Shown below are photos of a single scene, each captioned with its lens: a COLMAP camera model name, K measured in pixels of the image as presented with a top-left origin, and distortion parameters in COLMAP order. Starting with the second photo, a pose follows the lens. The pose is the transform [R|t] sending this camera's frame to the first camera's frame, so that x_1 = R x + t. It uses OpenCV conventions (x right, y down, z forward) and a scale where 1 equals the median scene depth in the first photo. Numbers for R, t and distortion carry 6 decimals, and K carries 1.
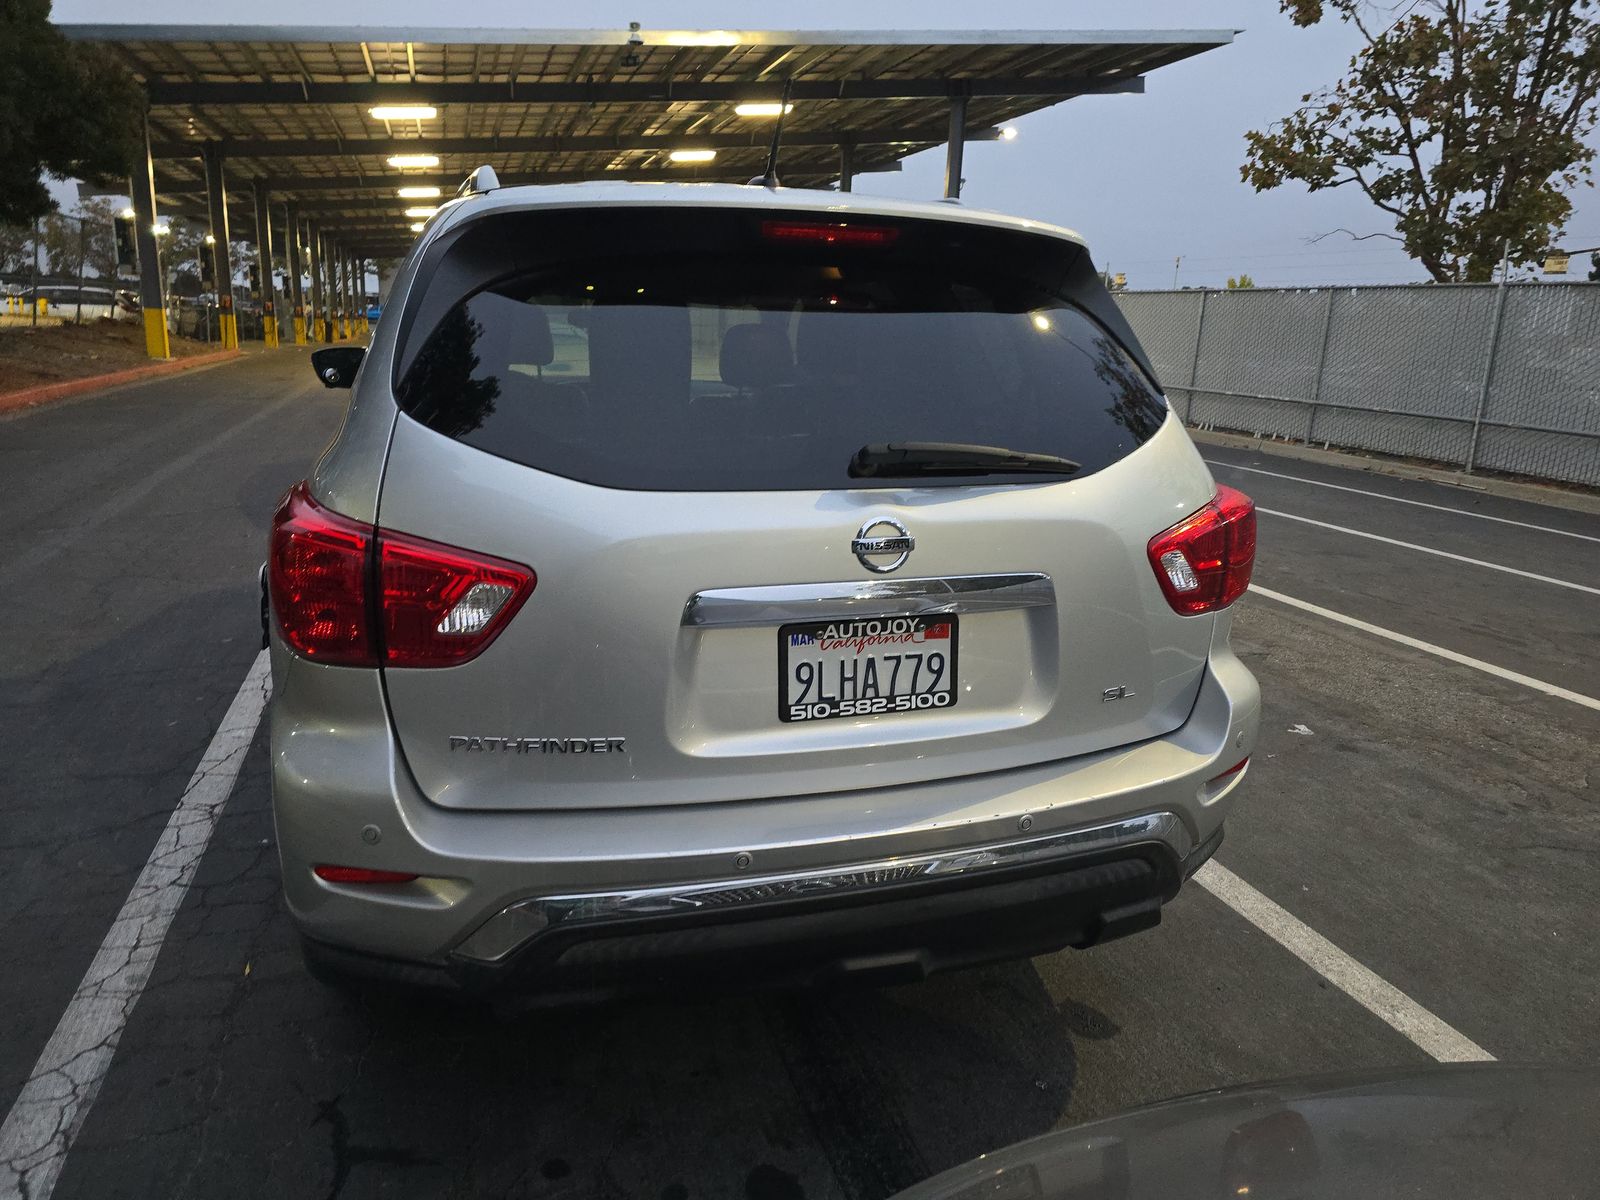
lens RADIAL K [[1166.8, 0, 800.0], [0, 1166.8, 600.0], [0, 0, 1]] dist [0.057679, -0.050190]
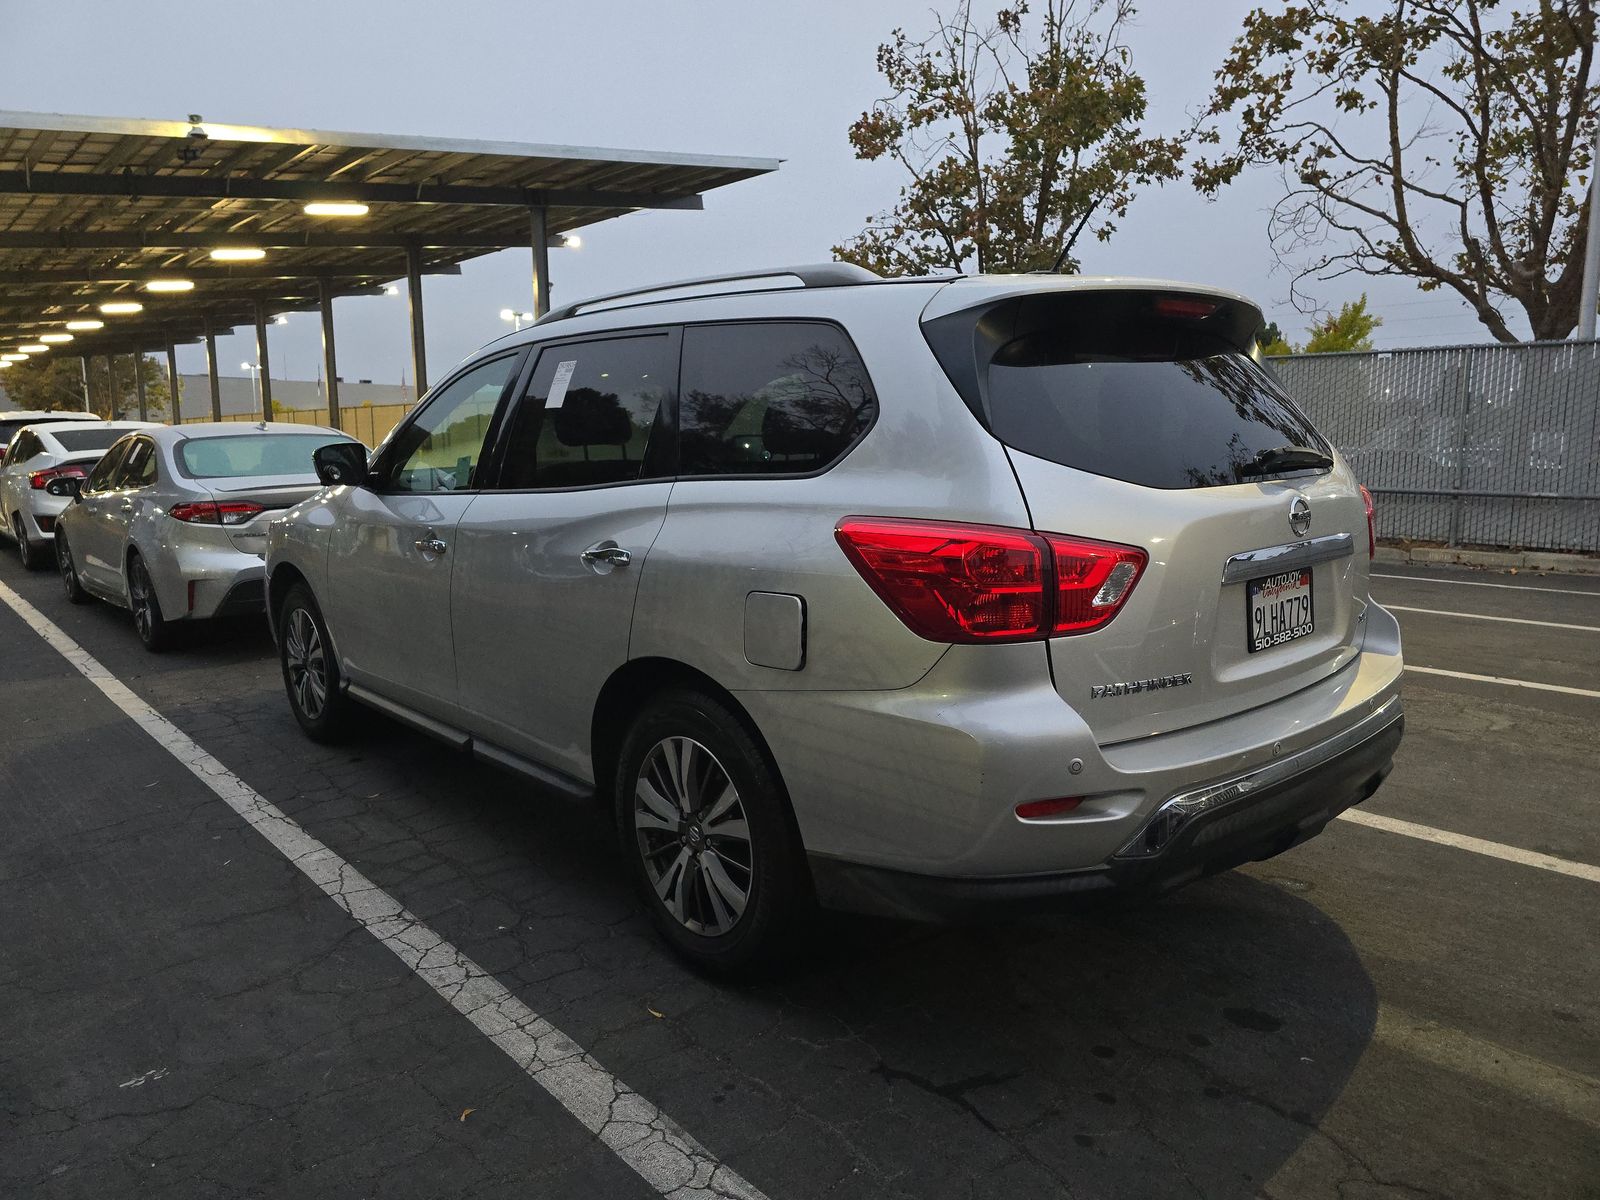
lens RADIAL K [[1149.7, 0, 859.3], [0, 1149.7, 590.5], [0, 0, 1]] dist [0.071163, -0.056995]
pose [[0.901023, -0.108434, 0.420000, -0.112859], [0.144138, 0.988076, -0.054121, 0.004429], [-0.409123, 0.109302, 0.905909, -0.006127]]
